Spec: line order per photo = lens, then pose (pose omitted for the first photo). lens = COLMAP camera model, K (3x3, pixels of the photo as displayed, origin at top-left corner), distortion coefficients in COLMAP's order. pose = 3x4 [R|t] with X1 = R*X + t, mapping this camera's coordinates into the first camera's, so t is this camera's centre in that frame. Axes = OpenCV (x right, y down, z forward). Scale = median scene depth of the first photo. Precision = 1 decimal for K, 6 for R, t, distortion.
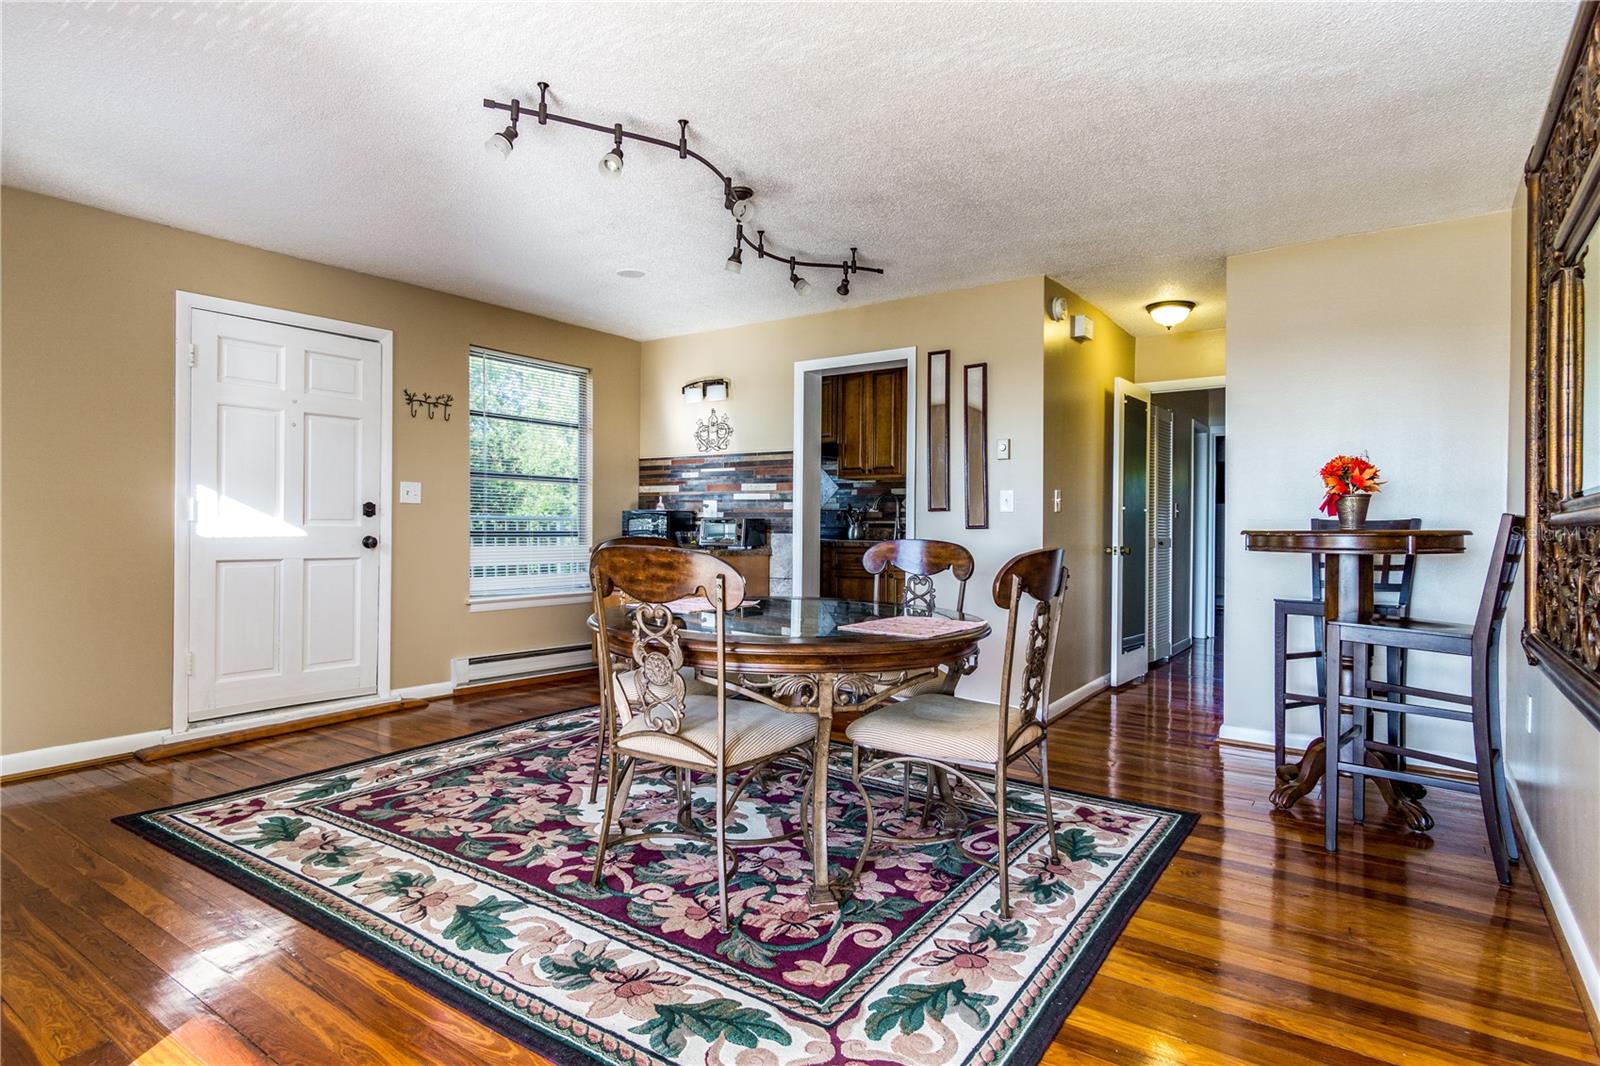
lens RADIAL K [[860.8, 0, 801.6], [0, 860.8, 530.1], [0, 0, 1]] dist [0.001169, -0.000317]
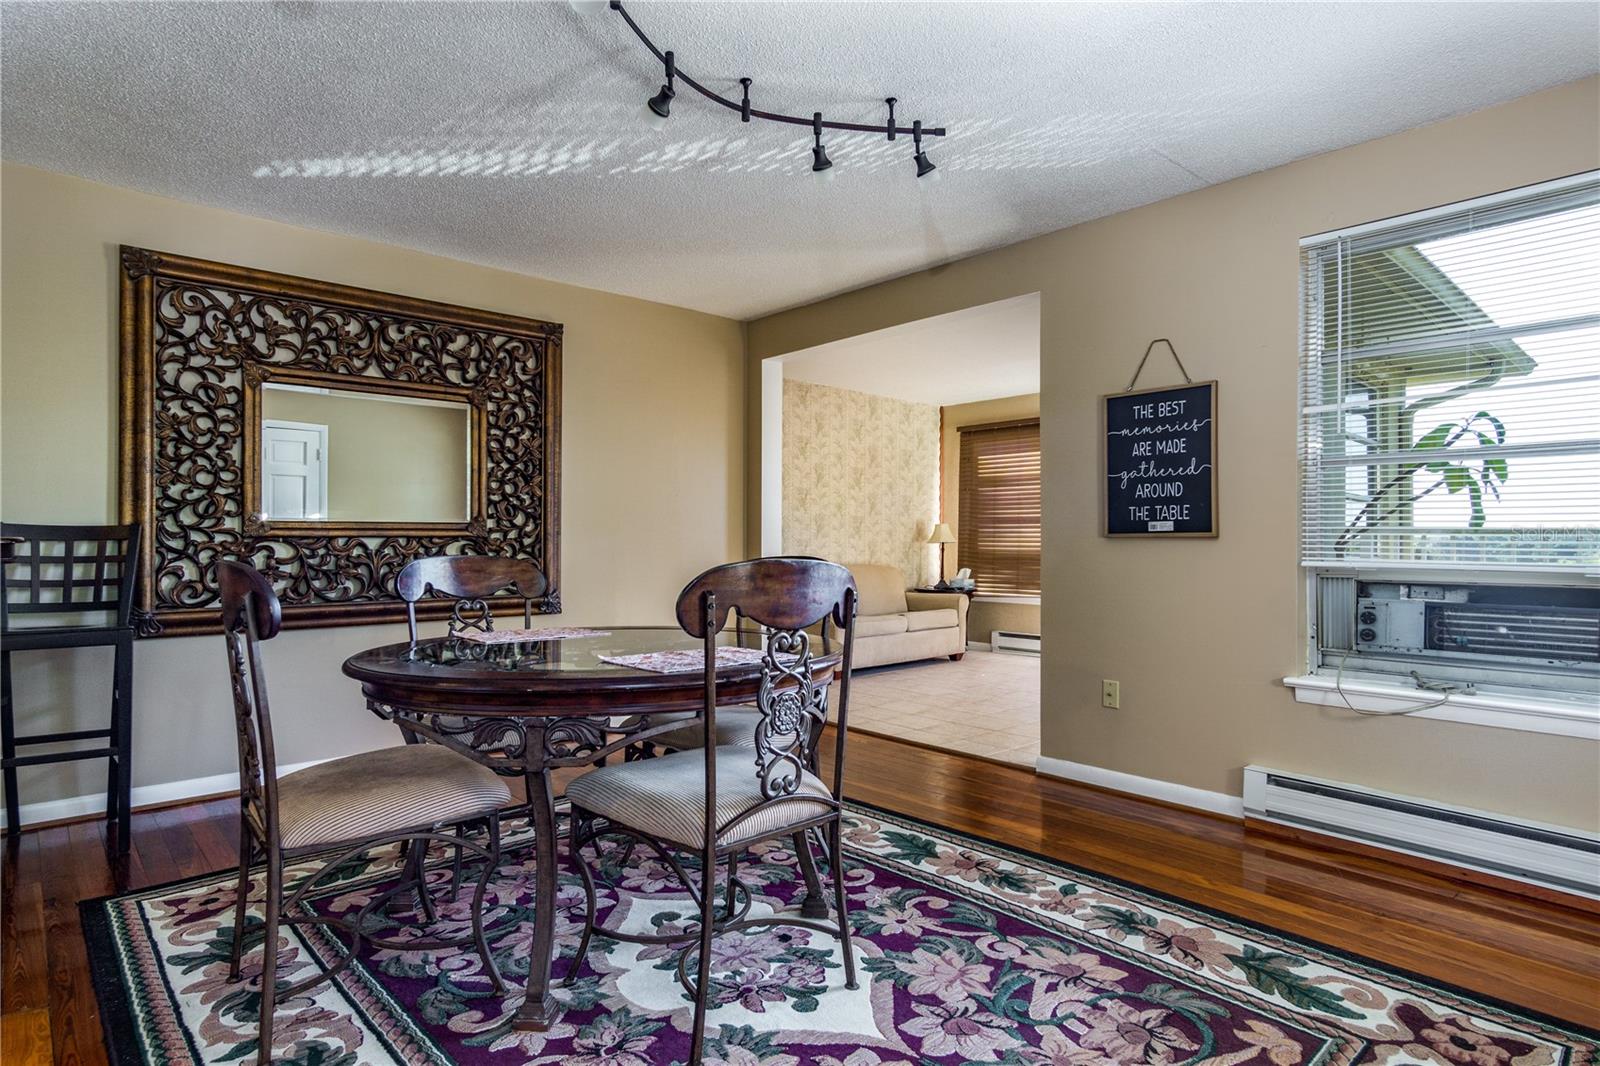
lens RADIAL K [[860.8, 0, 799.4], [0, 860.8, 536.2], [0, 0, 1]] dist [0.001169, -0.000317]
pose [[-0.976885, -0.010162, 0.213525, -0.368239], [-0.010842, 0.999939, -0.002016, -0.006572], [-0.213492, -0.004284, -0.976935, 1.775902]]
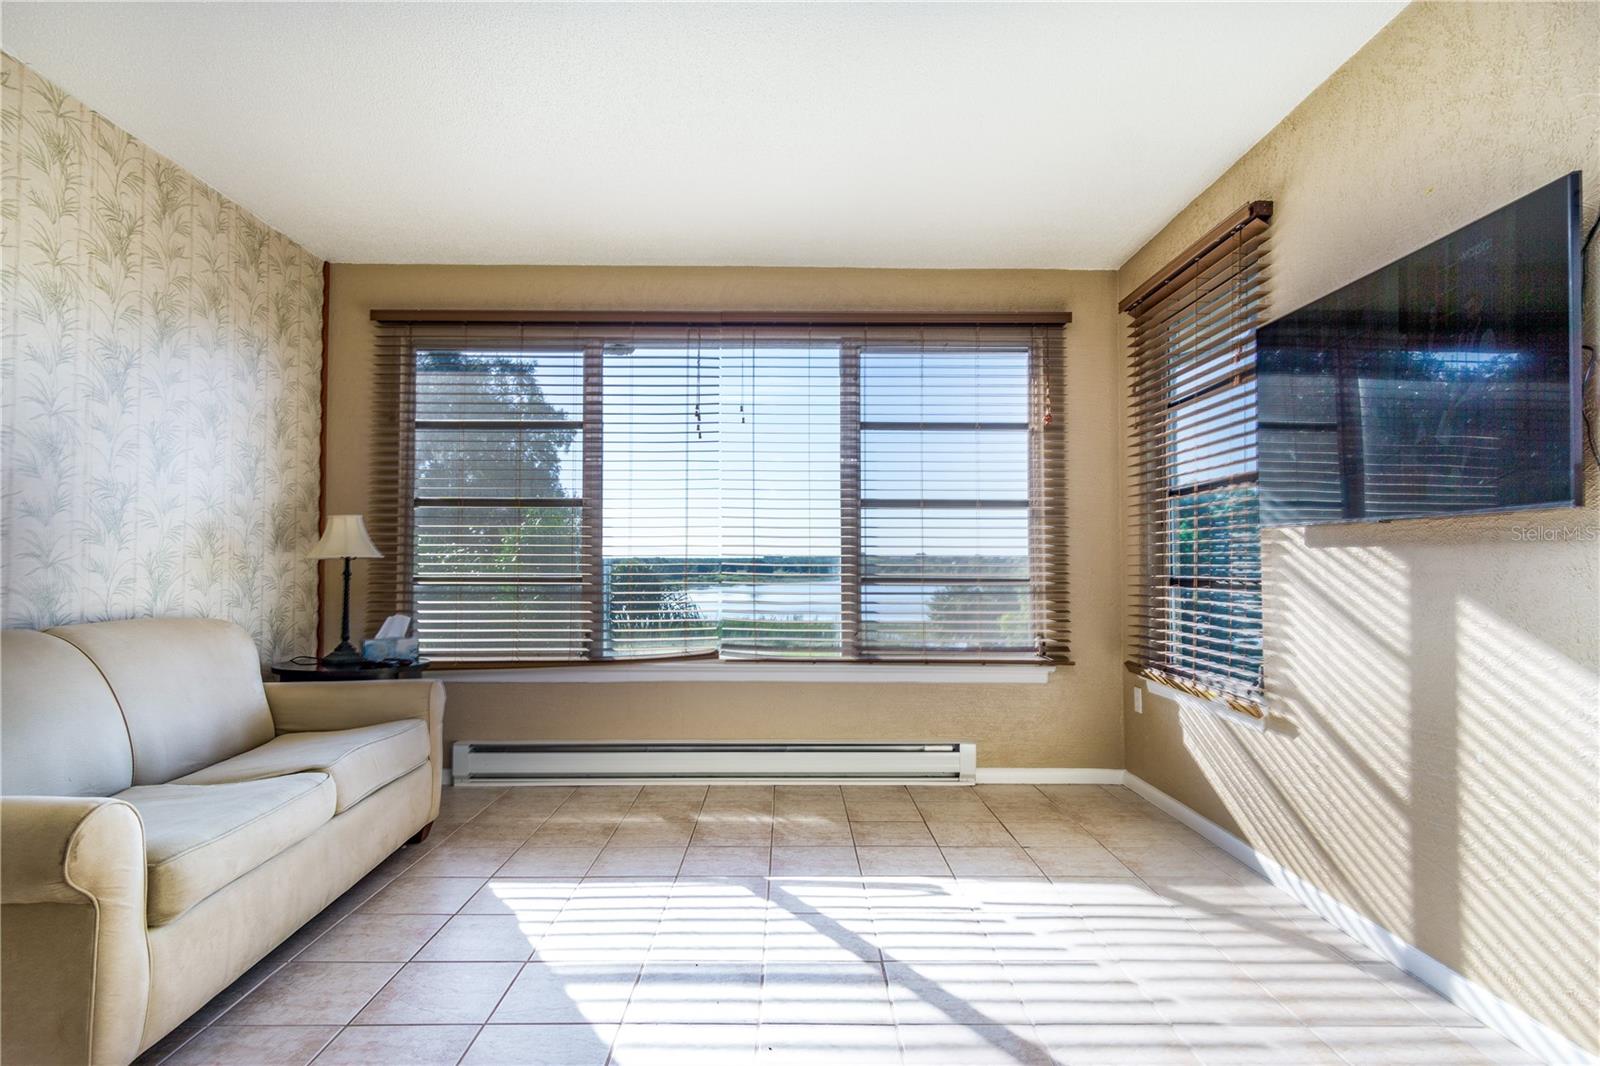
lens RADIAL K [[860.8, 0, 797.4], [0, 860.8, 538.7], [0, 0, 1]] dist [0.001169, -0.000317]
pose [[-0.811209, -0.029665, -0.584004, -0.164672], [-0.010355, 0.999285, -0.036375, 0.006342], [0.584665, -0.023460, -0.810936, 0.894191]]
